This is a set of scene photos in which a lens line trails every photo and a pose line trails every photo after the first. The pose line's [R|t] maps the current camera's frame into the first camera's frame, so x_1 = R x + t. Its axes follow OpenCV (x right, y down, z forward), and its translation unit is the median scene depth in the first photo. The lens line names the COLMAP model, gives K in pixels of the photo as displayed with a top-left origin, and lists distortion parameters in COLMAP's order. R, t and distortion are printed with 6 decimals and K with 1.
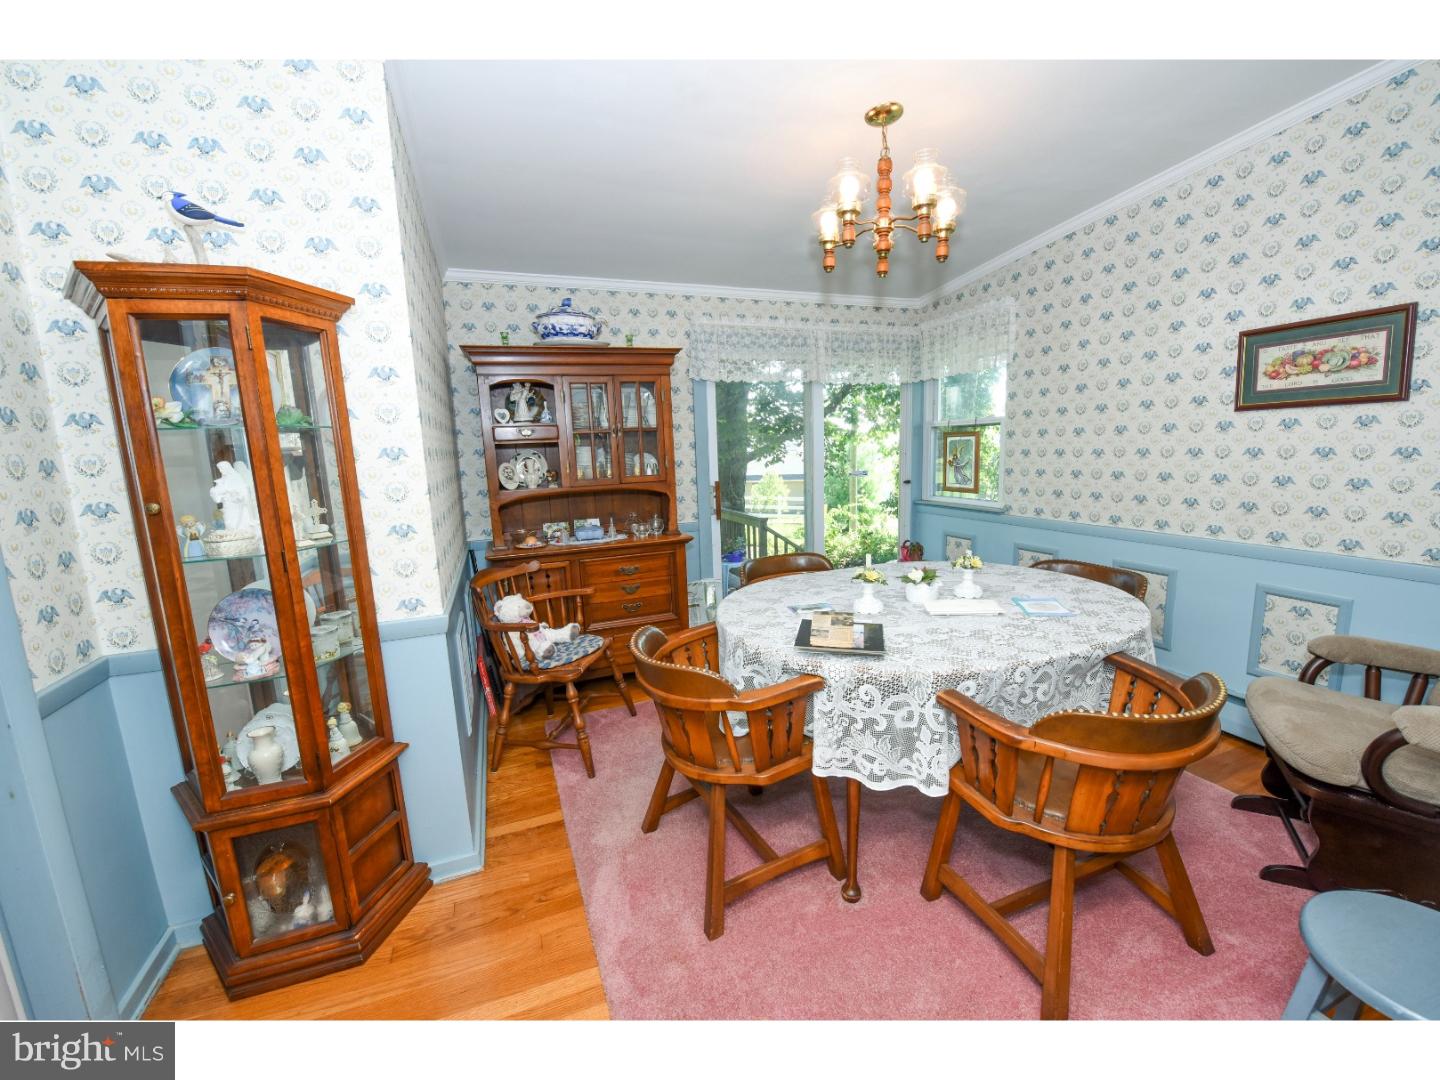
lens RADIAL K [[609.9, 0, 742.5], [0, 609.9, 535.5], [0, 0, 1]] dist [-0.016018, -0.002050]
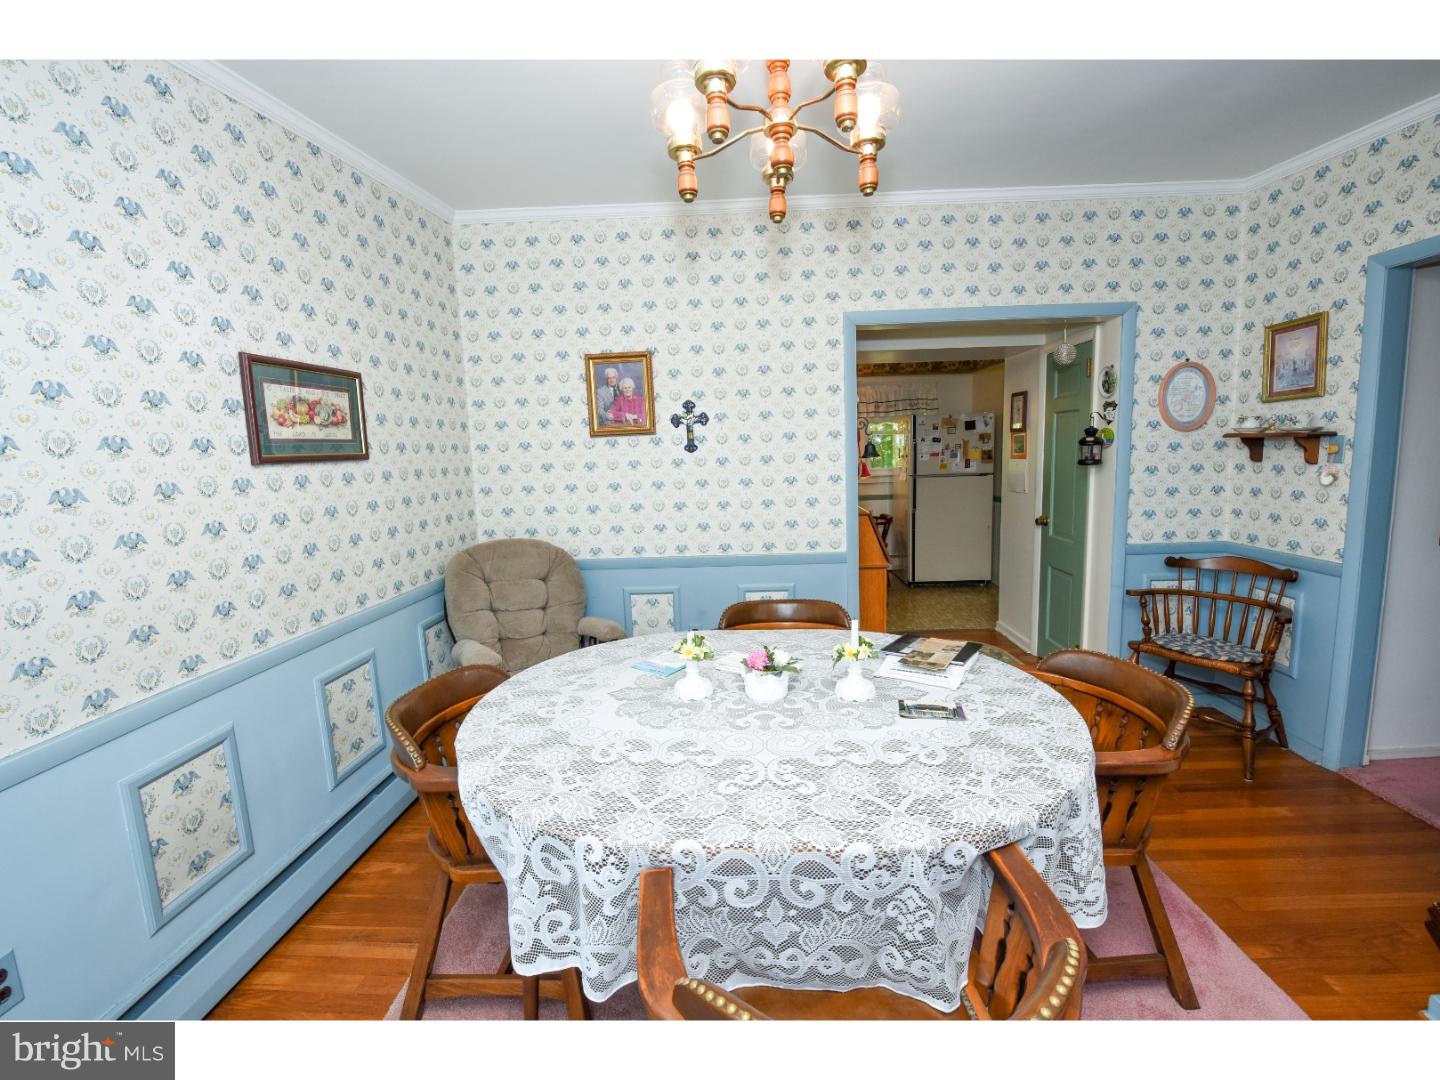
lens RADIAL K [[609.9, 0, 718.6], [0, 609.9, 531.4], [0, 0, 1]] dist [-0.016018, -0.002050]
pose [[-0.904323, 0.016064, 0.426547, 0.034184], [0.132418, 0.960549, 0.244565, -0.252408], [-0.405790, 0.277648, -0.870773, 1.538969]]
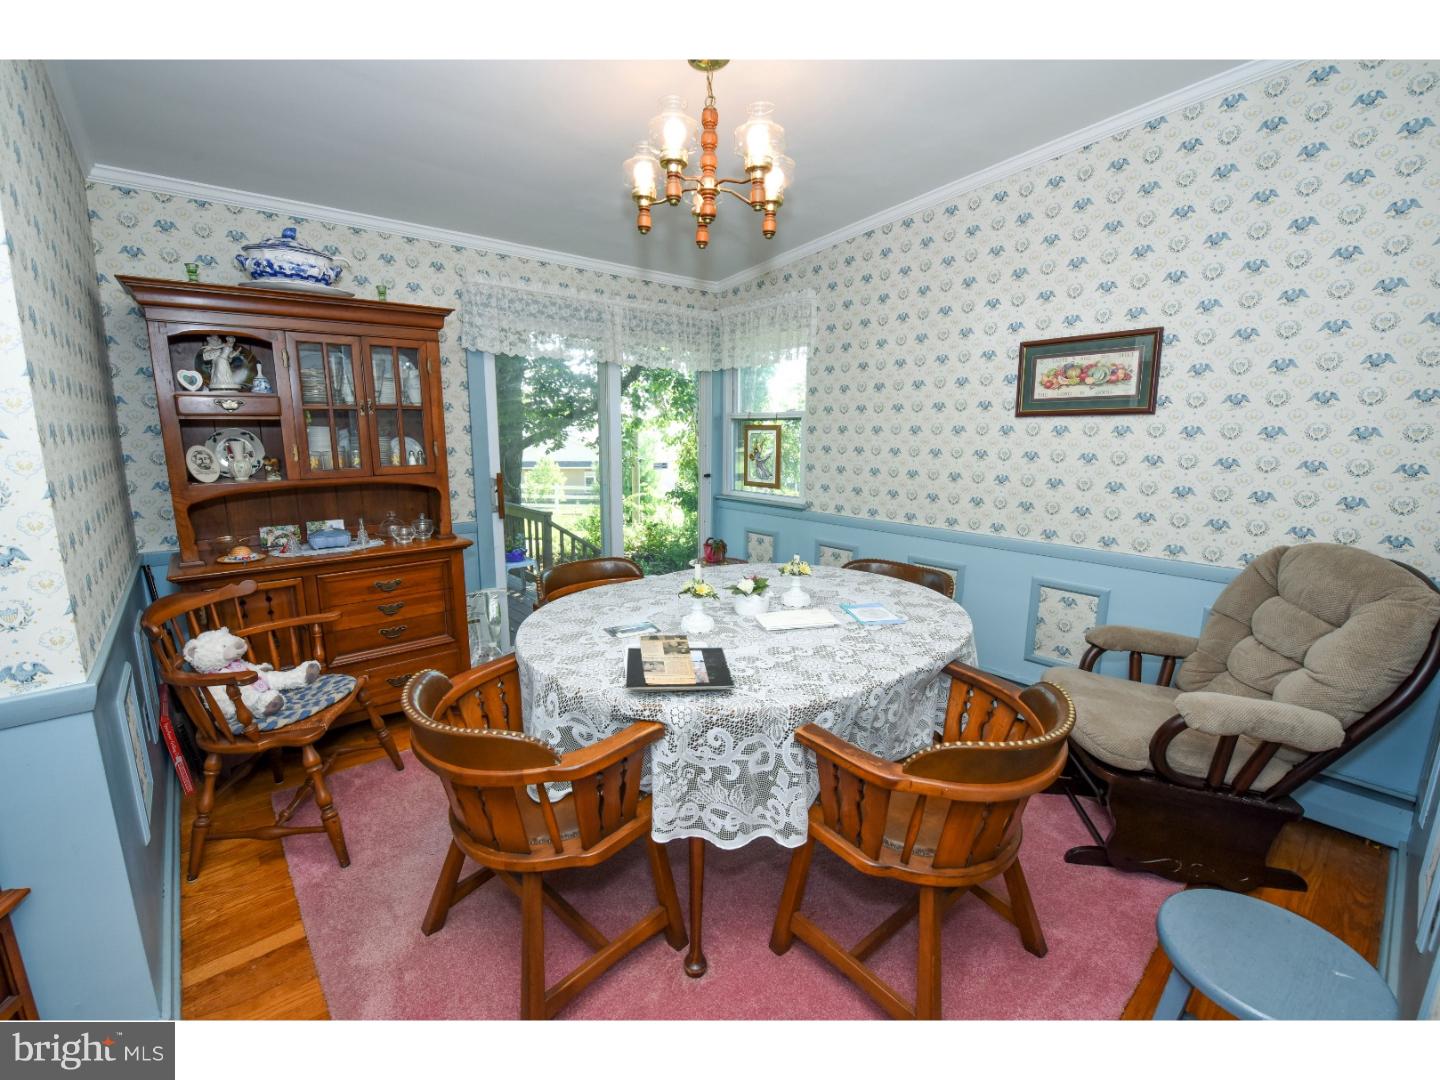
lens RADIAL K [[609.9, 0, 709.2], [0, 609.9, 536.6], [0, 0, 1]] dist [-0.016018, -0.002050]
pose [[0.949456, -0.017535, 0.313410, -0.045096], [0.009897, 0.999614, 0.025946, -0.028353], [-0.313744, -0.021532, 0.949263, 0.151110]]
